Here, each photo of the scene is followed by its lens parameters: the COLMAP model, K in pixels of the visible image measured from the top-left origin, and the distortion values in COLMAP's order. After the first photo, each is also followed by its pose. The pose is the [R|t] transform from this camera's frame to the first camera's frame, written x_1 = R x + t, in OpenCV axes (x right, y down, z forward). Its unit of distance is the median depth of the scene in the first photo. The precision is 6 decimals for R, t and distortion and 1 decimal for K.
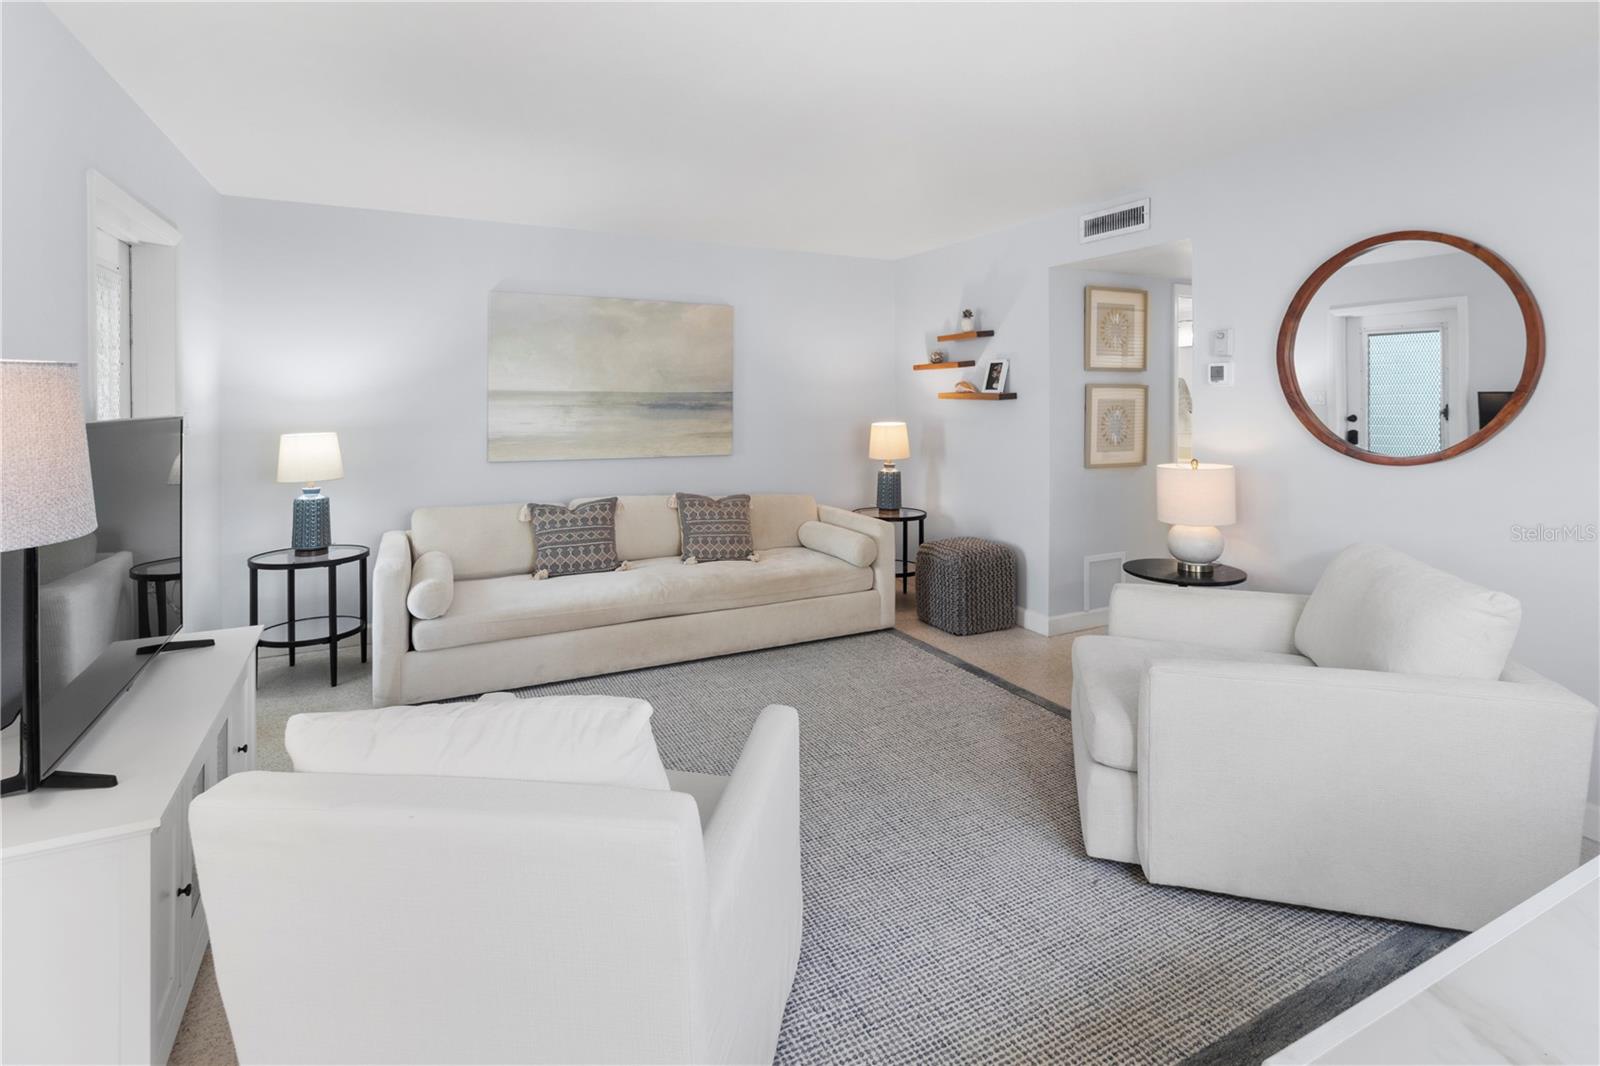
lens RADIAL K [[786.5, 0, 819.8], [0, 786.5, 399.6], [0, 0, 1]] dist [0.003056, 0.000393]
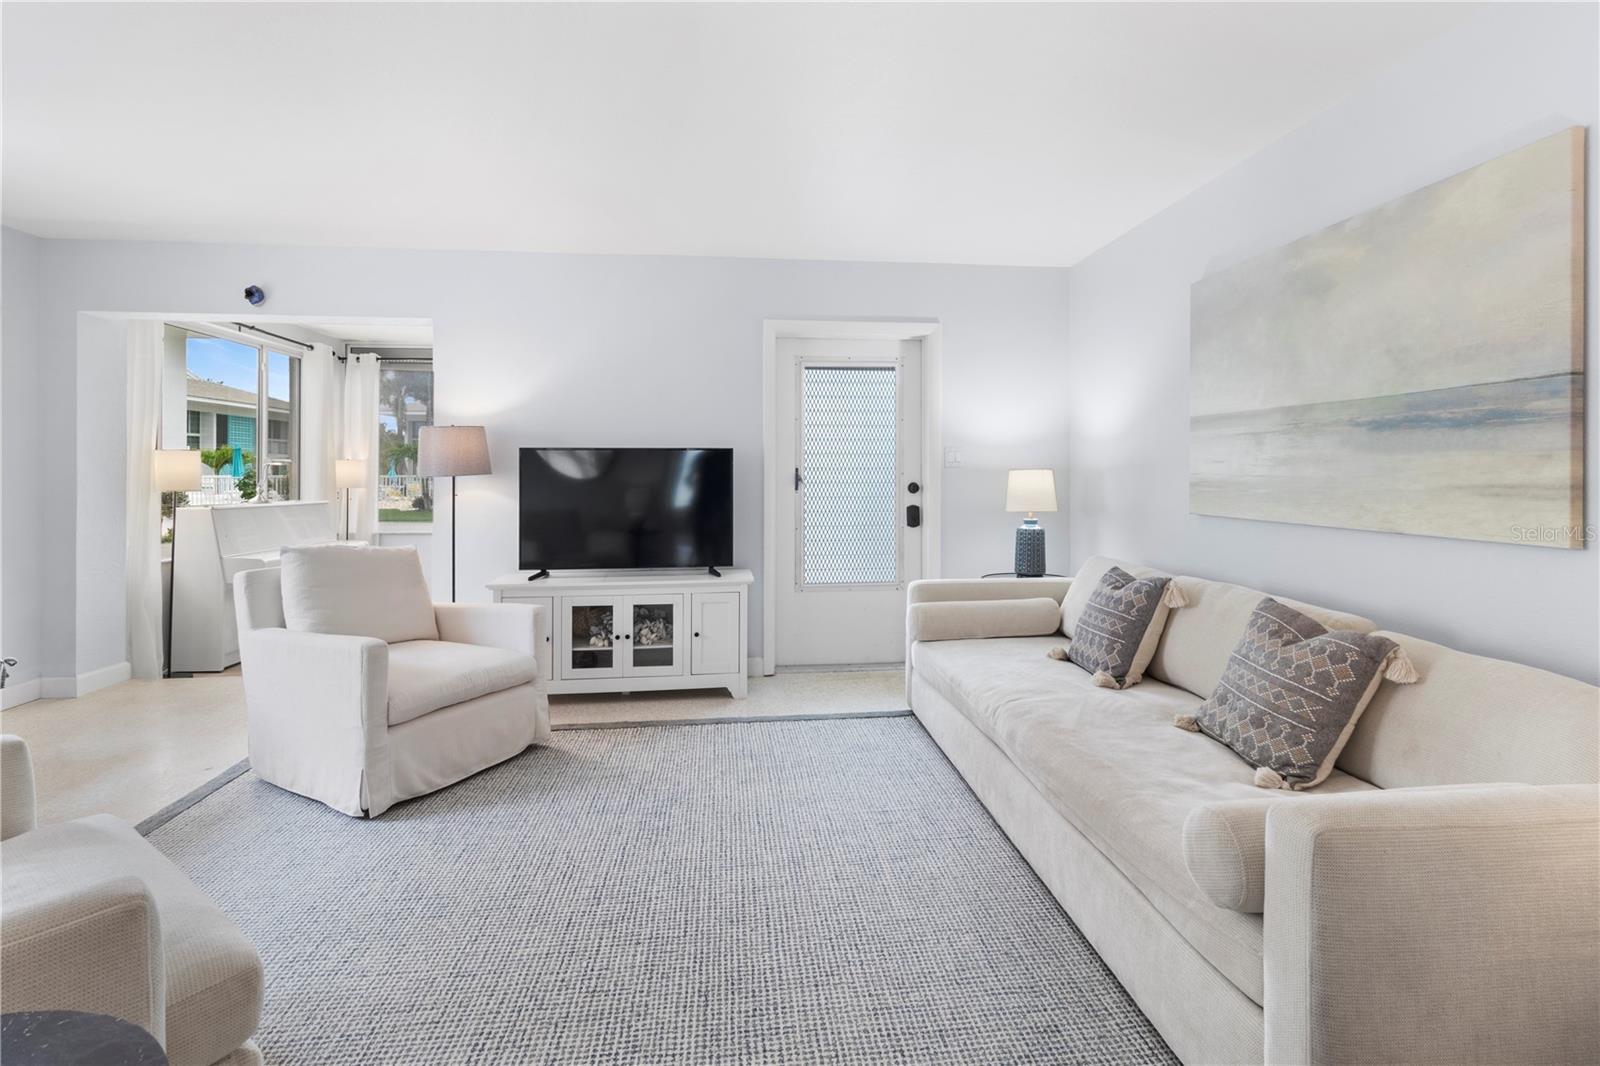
lens RADIAL K [[755.5, 0, 803.9], [0, 755.5, 470.6], [0, 0, 1]] dist [0.001463, 0.000316]
pose [[-0.370412, -0.003216, -0.928862, 0.377782], [0.003089, 0.999984, -0.004694, 0.040282], [0.928863, -0.004608, -0.370396, 0.917904]]
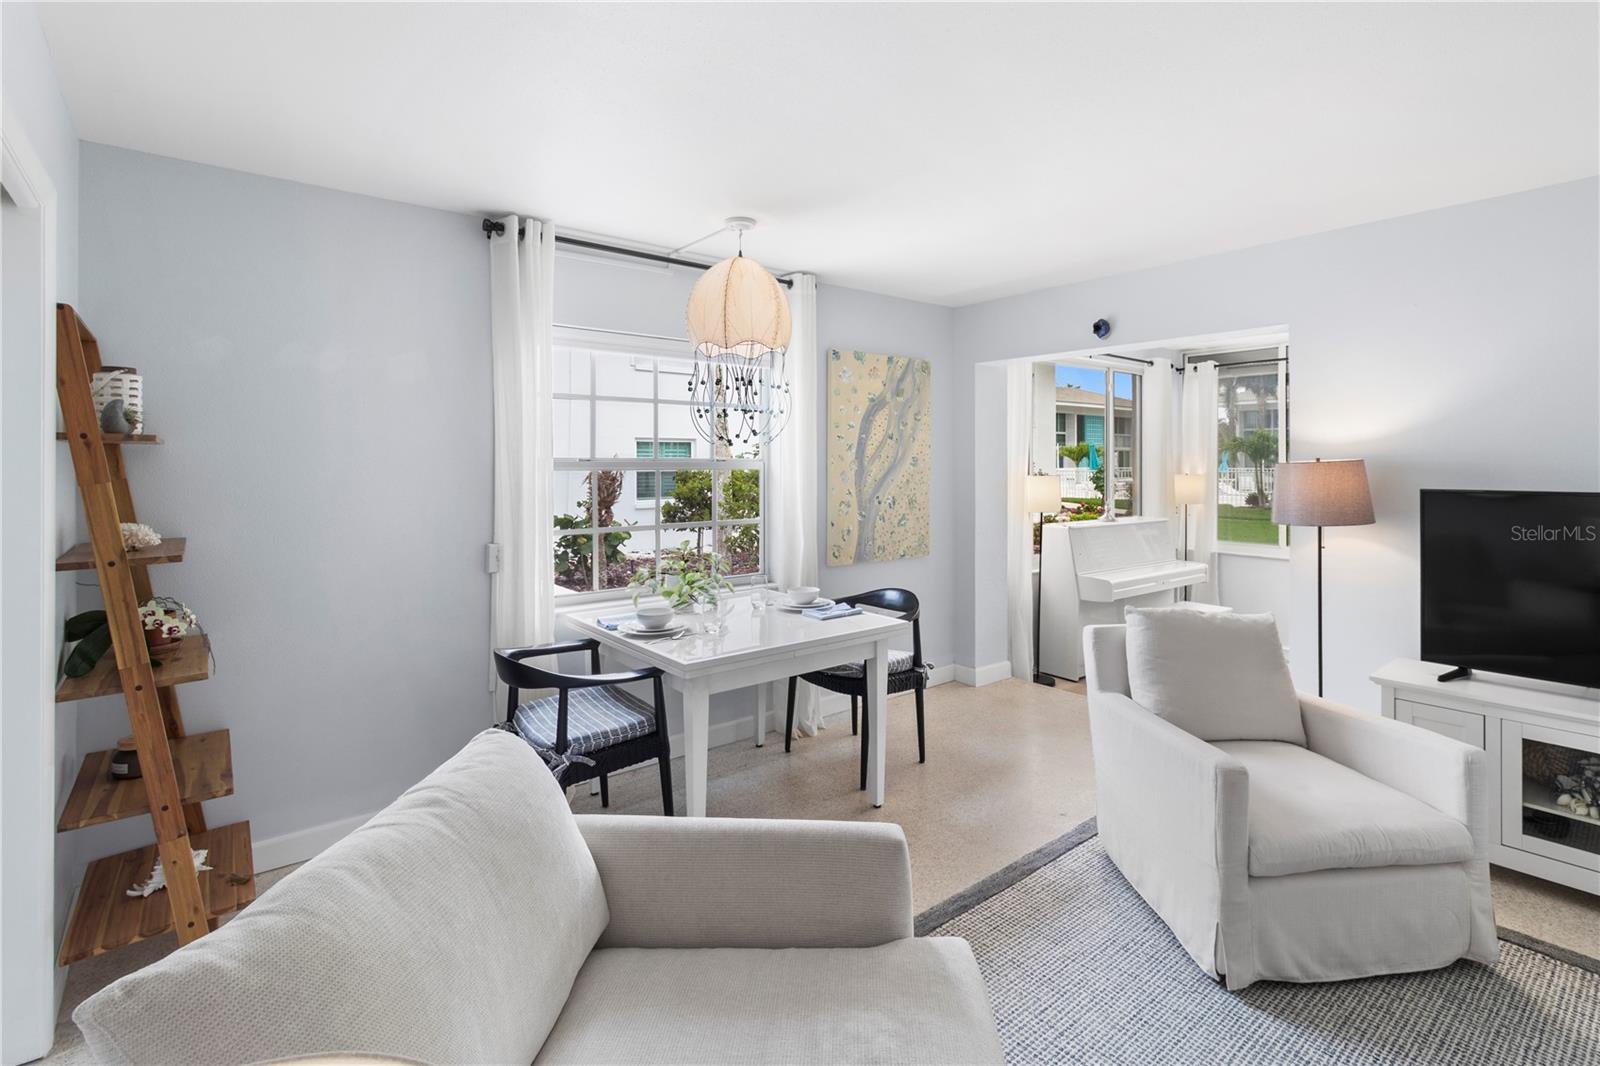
lens RADIAL K [[760.6, 0, 825.8], [0, 760.6, 458.4], [0, 0, 1]] dist [-0.000918, 0.001171]
pose [[-0.977722, -0.000901, -0.209900, 0.300747], [0.000727, 0.999970, -0.007676, -0.010985], [0.209901, -0.007657, -0.977693, 0.801506]]
